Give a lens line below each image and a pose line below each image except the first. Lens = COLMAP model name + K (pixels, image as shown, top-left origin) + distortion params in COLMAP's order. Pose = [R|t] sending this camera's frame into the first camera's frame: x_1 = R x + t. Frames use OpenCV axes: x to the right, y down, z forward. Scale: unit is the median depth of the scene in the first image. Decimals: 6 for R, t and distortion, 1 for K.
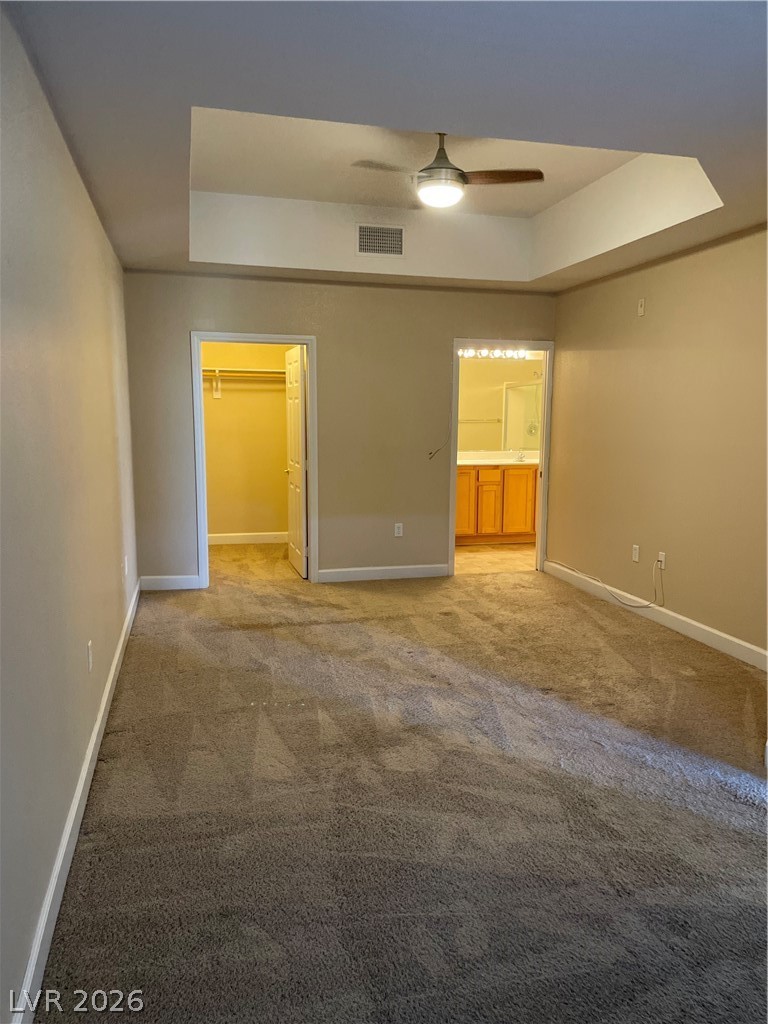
lens RADIAL K [[785.1, 0, 397.1], [0, 785.1, 526.7], [0, 0, 1]] dist [0.116789, -0.143483]
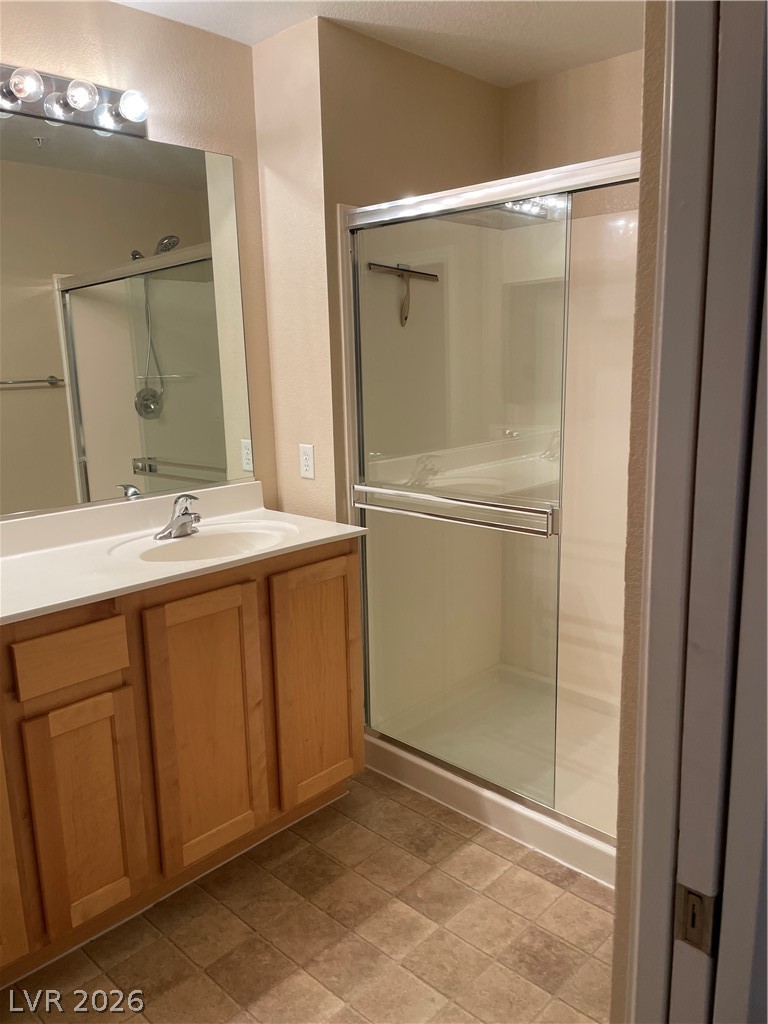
lens RADIAL K [[779.5, 0, 385.0], [0, 779.5, 518.6], [0, 0, 1]] dist [0.089939, -0.124822]
pose [[0.854588, -0.132799, 0.502040, 0.088033], [0.107817, 0.991057, 0.078625, -0.107519], [-0.507991, -0.013064, 0.861263, 0.778197]]
